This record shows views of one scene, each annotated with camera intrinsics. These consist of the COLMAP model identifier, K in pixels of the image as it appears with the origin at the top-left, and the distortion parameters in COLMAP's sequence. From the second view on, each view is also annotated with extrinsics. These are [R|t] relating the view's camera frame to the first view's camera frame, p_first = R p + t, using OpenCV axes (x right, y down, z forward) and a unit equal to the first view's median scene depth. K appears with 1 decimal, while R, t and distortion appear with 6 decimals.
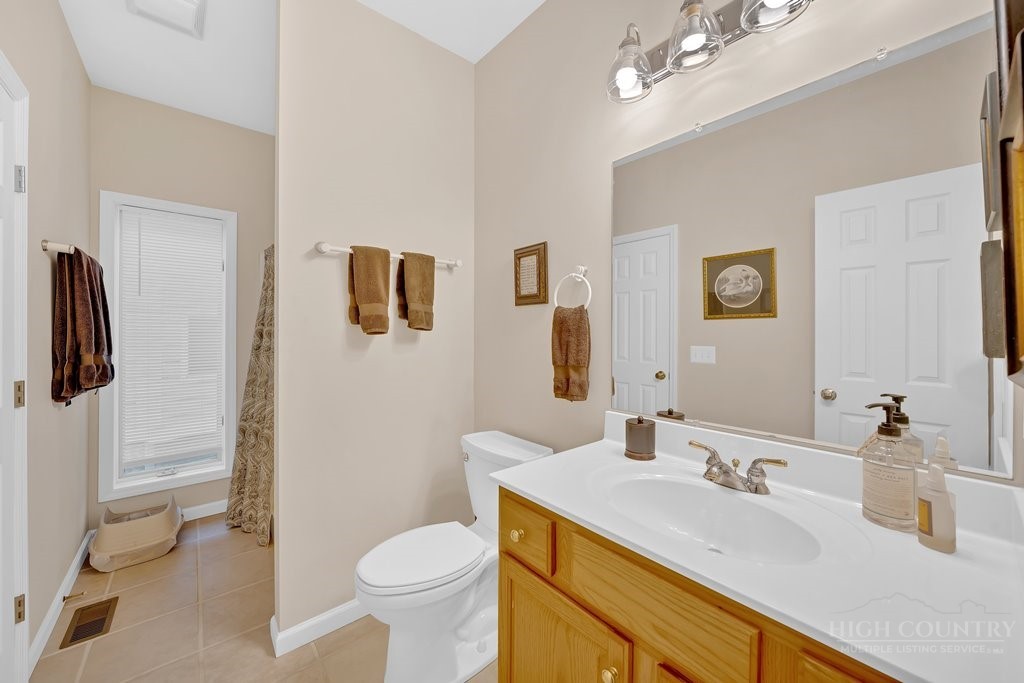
lens RADIAL K [[376.1, 0, 506.1], [0, 376.1, 332.8], [0, 0, 1]] dist [0.000810, 0.000059]
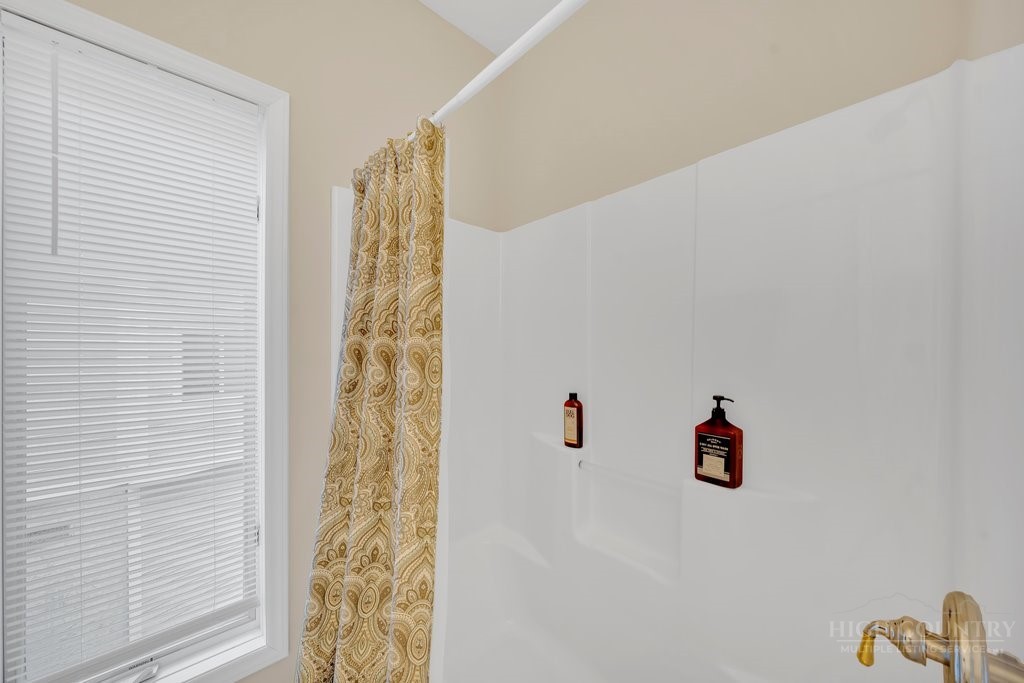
lens RADIAL K [[376.1, 0, 517.9], [0, 376.1, 351.0], [0, 0, 1]] dist [0.000810, 0.000059]
pose [[0.999596, -0.001800, 0.028379, -0.490282], [0.001784, 0.999998, 0.000593, -0.000316], [-0.028380, -0.000542, 0.999597, 0.577061]]
